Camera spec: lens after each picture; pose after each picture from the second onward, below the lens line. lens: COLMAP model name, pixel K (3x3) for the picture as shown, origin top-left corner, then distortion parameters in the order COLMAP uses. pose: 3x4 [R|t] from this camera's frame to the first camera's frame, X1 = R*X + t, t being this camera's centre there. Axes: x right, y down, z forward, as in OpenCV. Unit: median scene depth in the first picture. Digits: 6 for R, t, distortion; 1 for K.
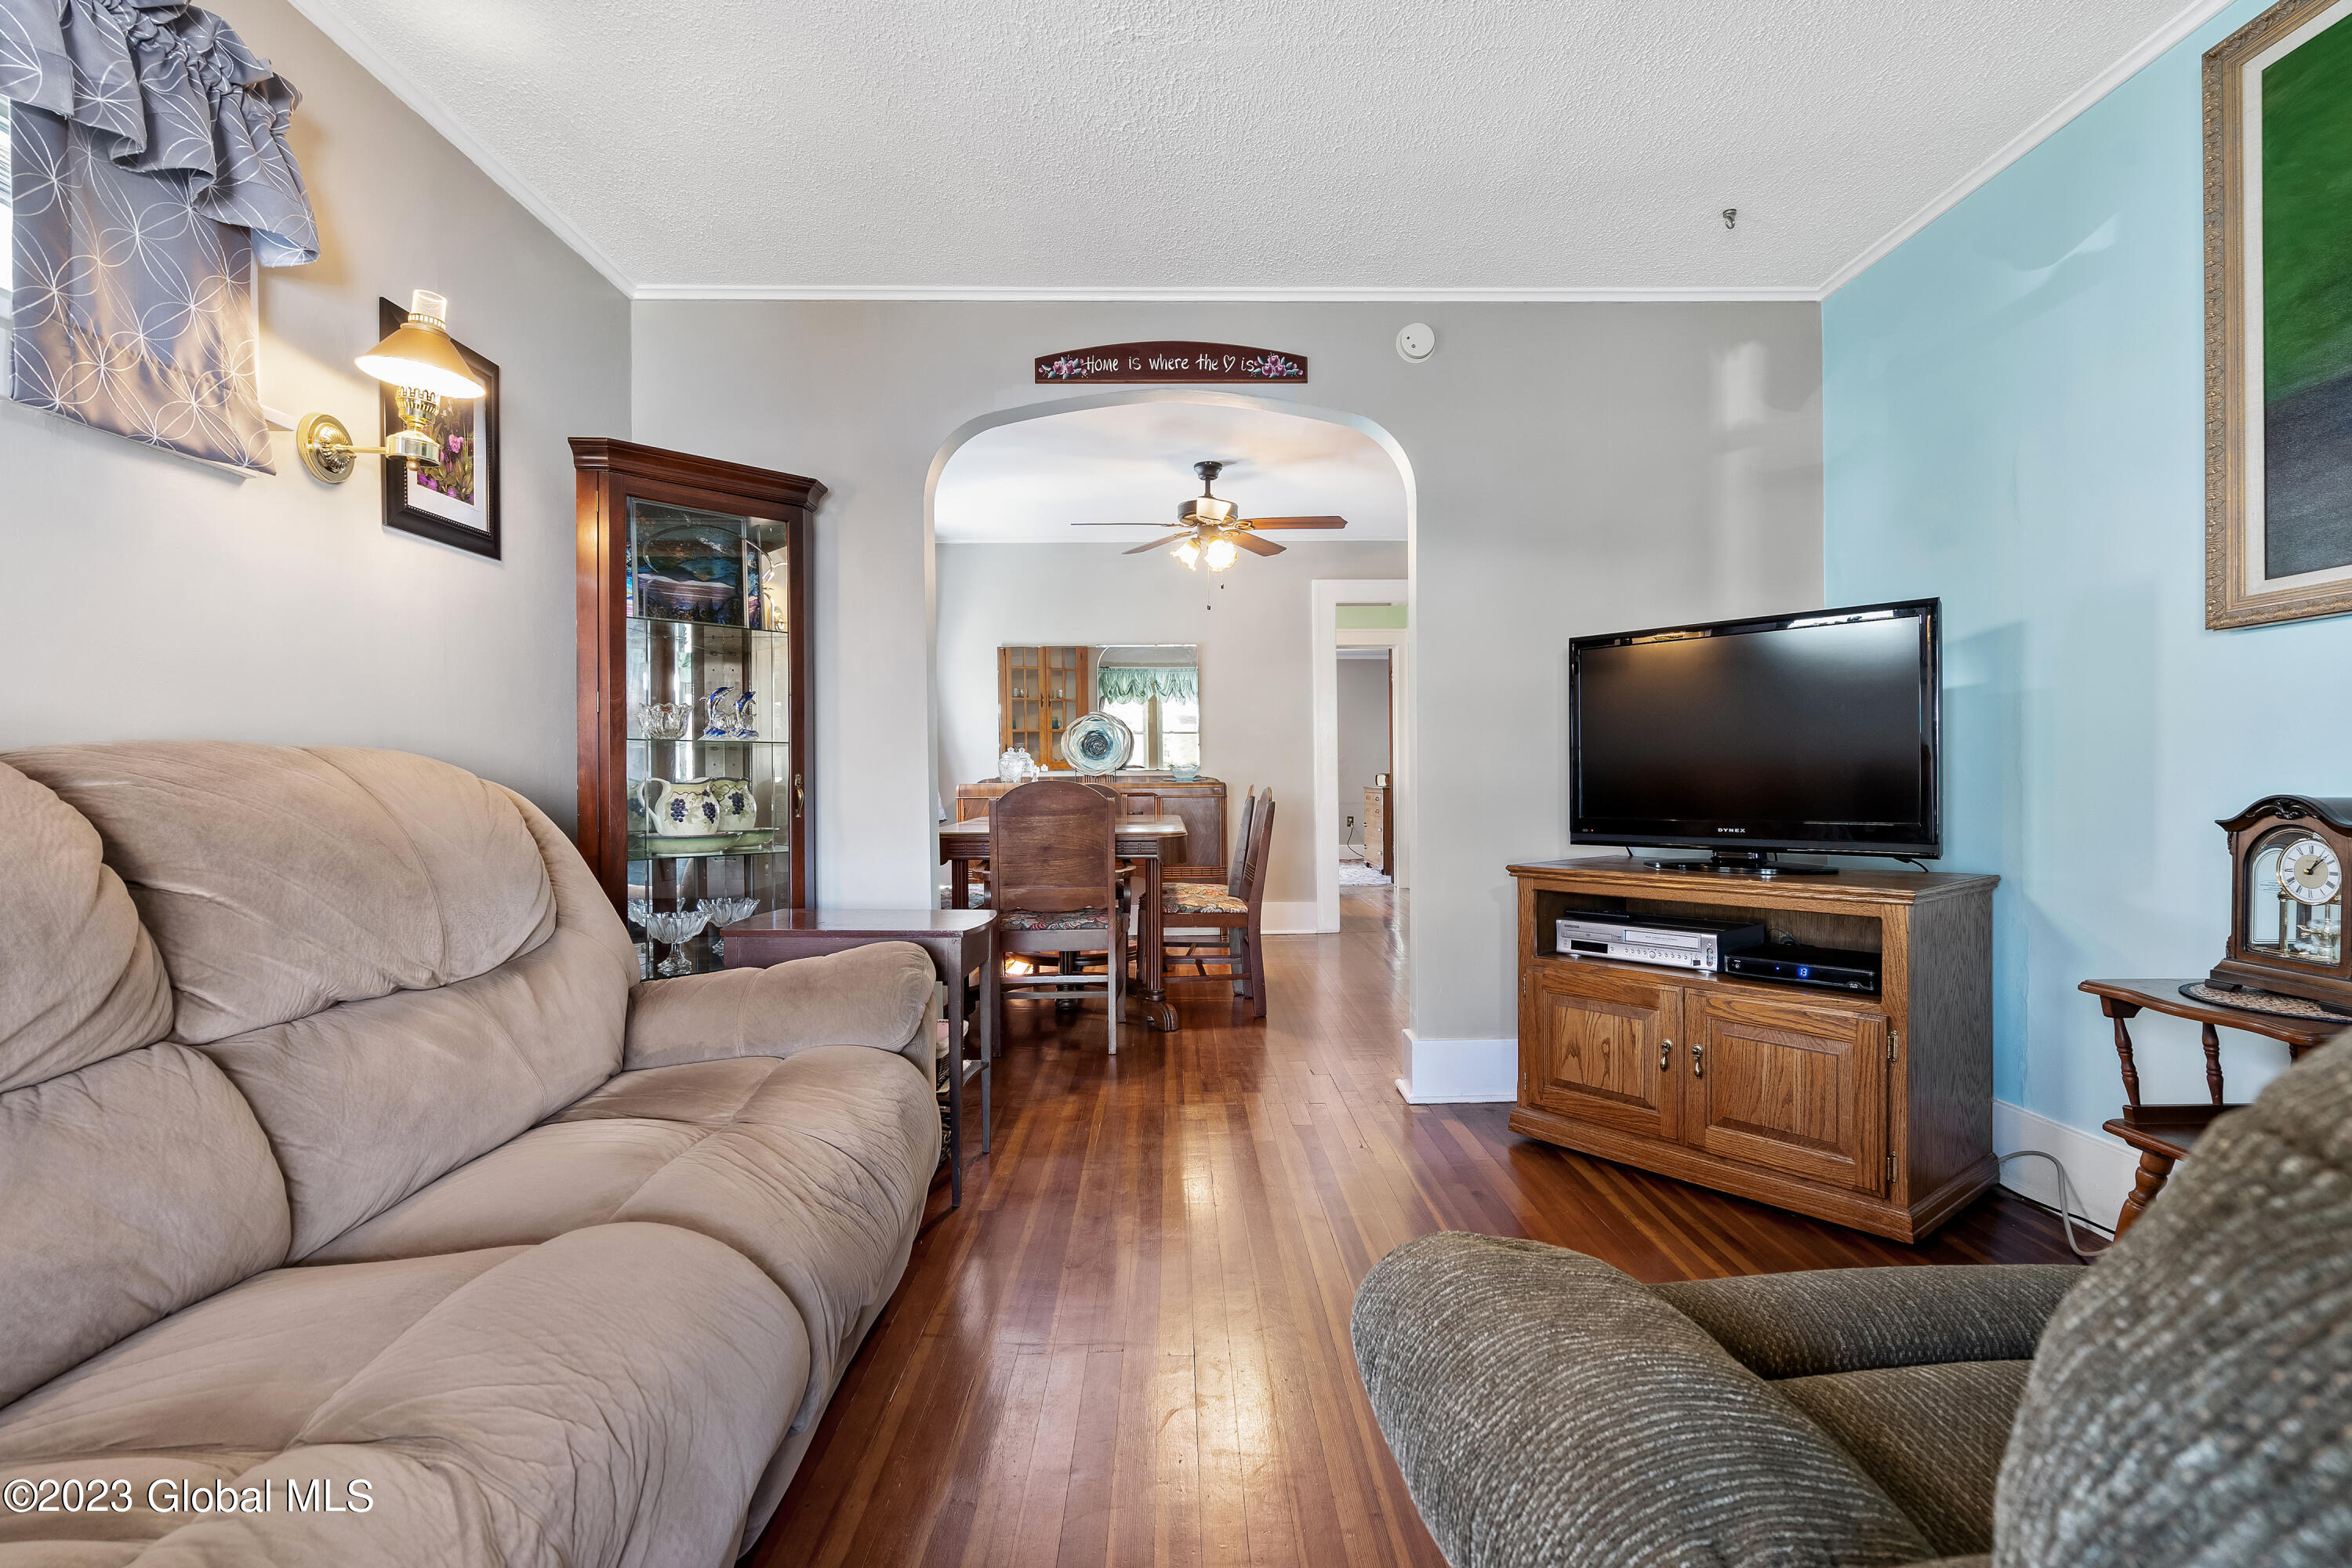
lens RADIAL K [[1073.1, 0, 1173.4], [0, 1073.1, 776.1], [0, 0, 1]] dist [-0.005659, 0.004002]
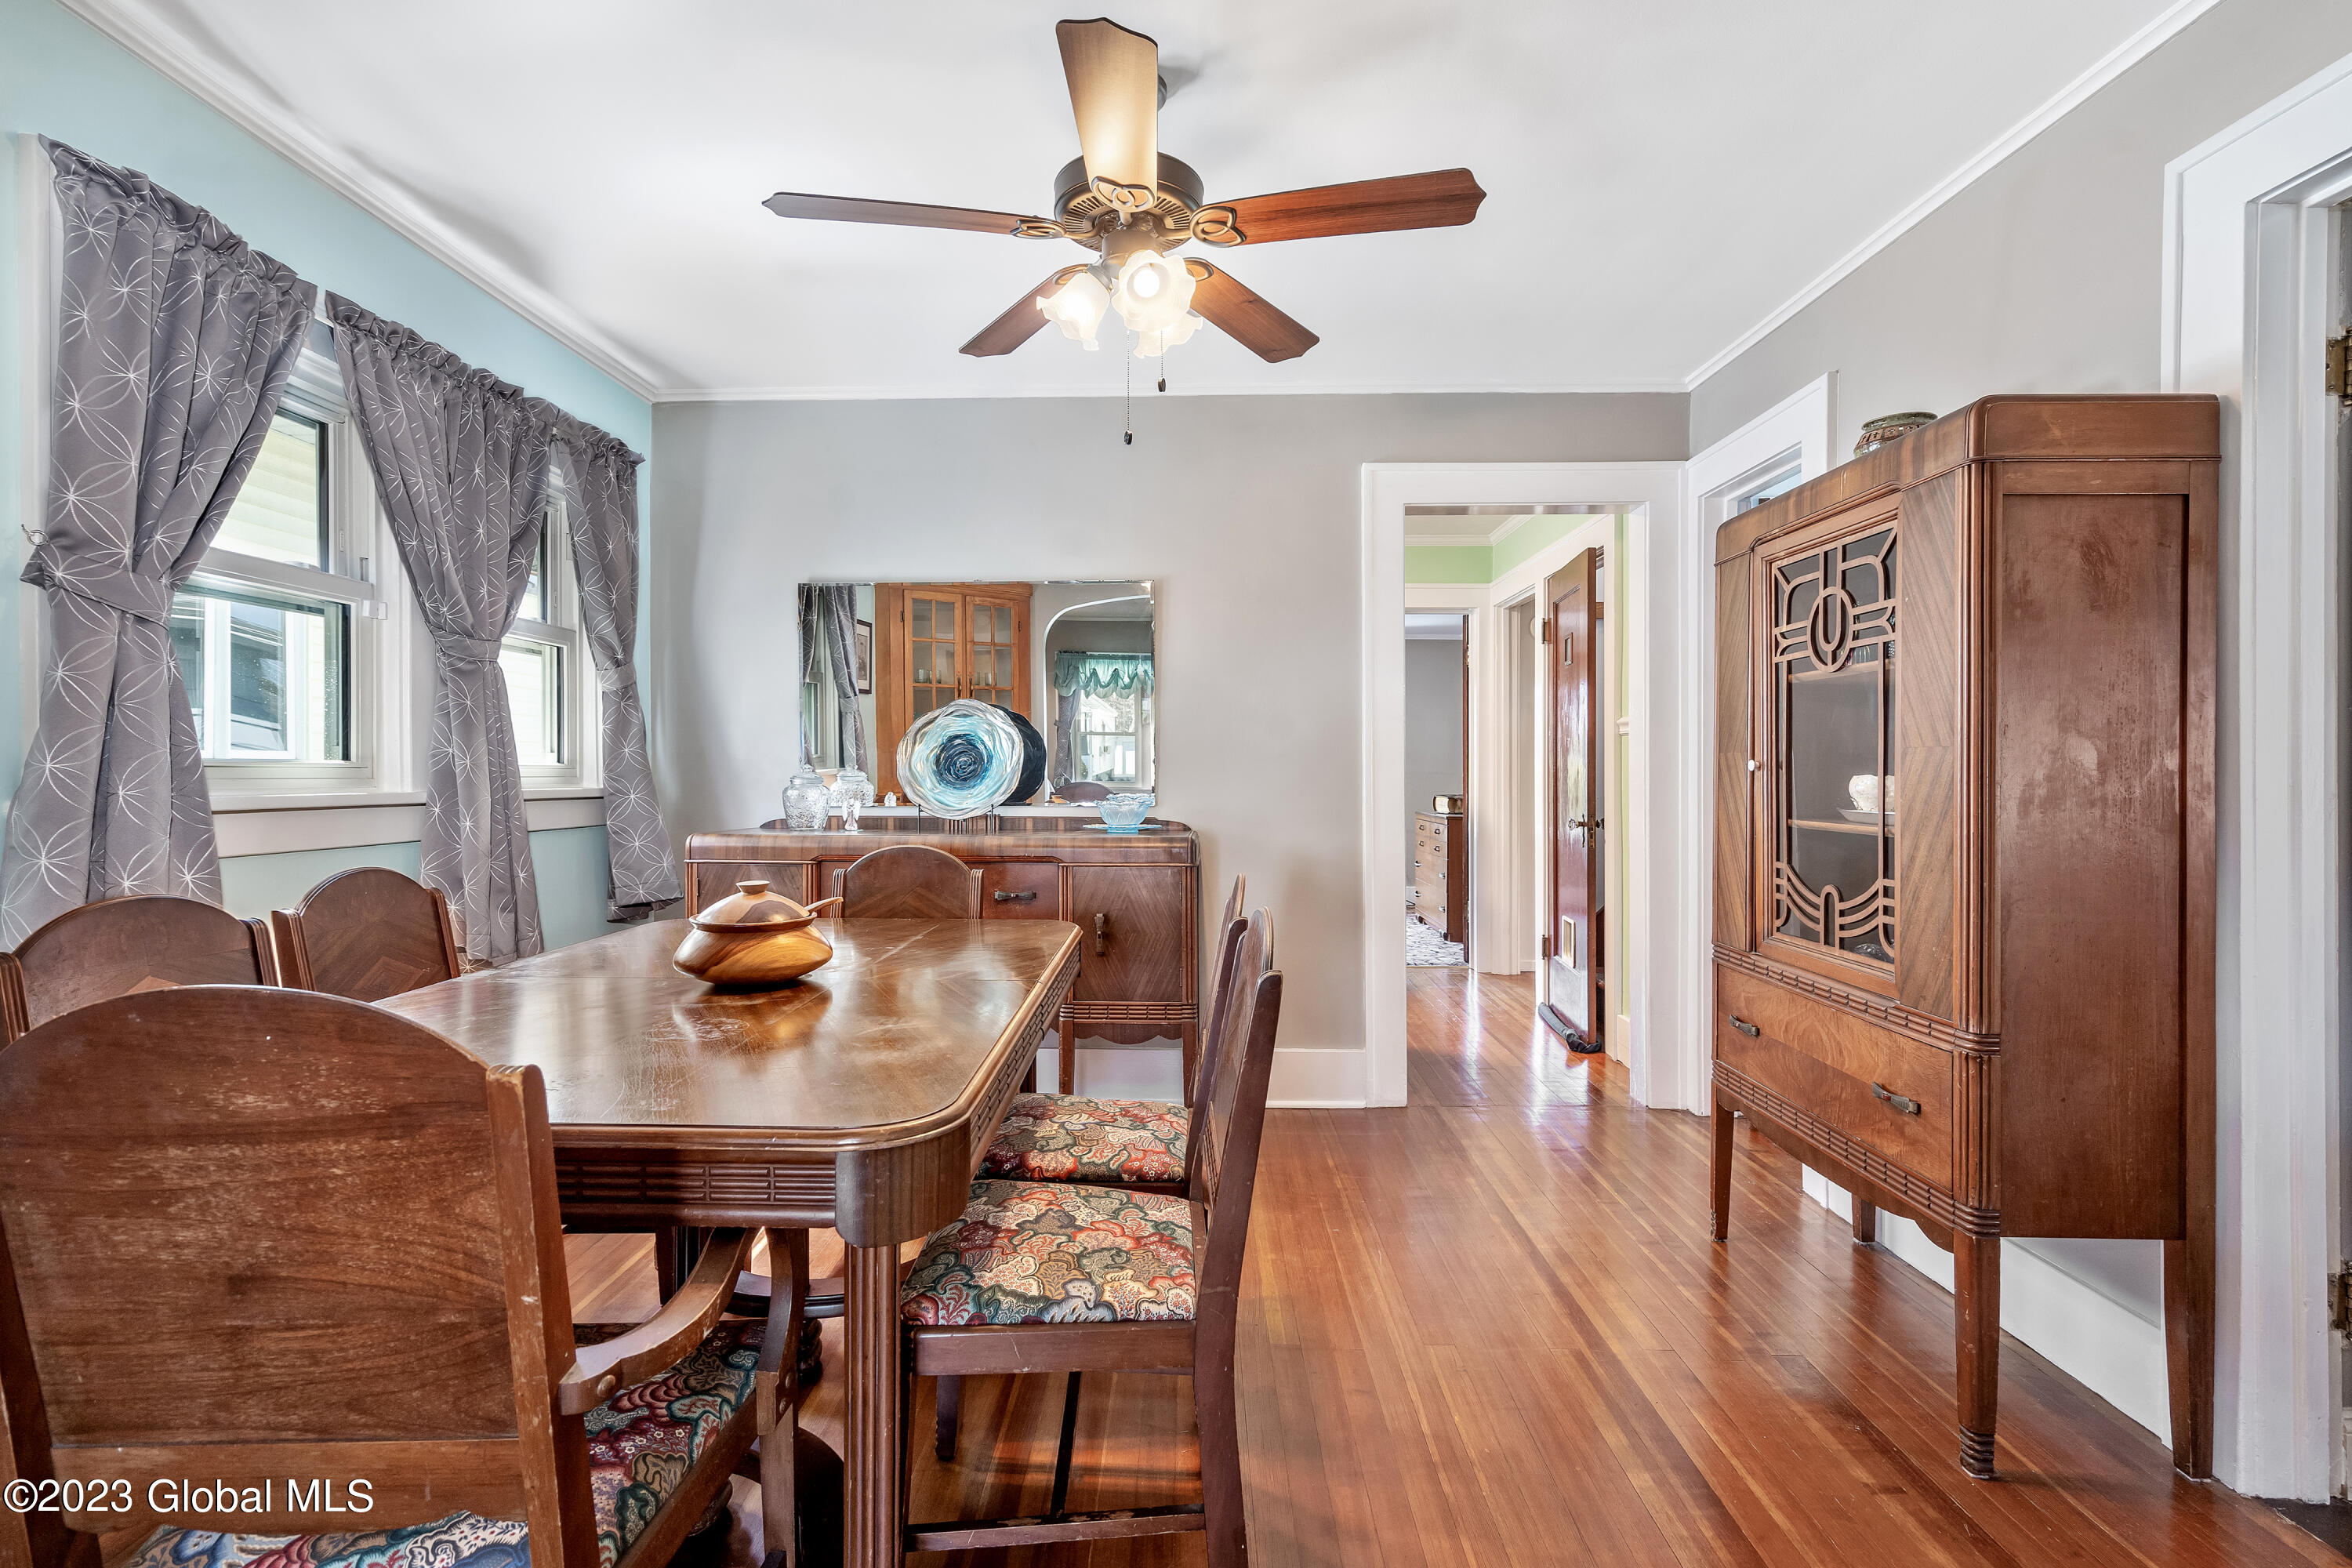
lens RADIAL K [[1073.1, 0, 1173.4], [0, 1073.1, 776.1], [0, 0, 1]] dist [-0.005659, 0.004002]
pose [[0.999842, 0.005238, -0.016964, 0.044278], [-0.005254, 0.999986, -0.000878, -0.021472], [0.016959, 0.000967, 0.999856, 0.460108]]
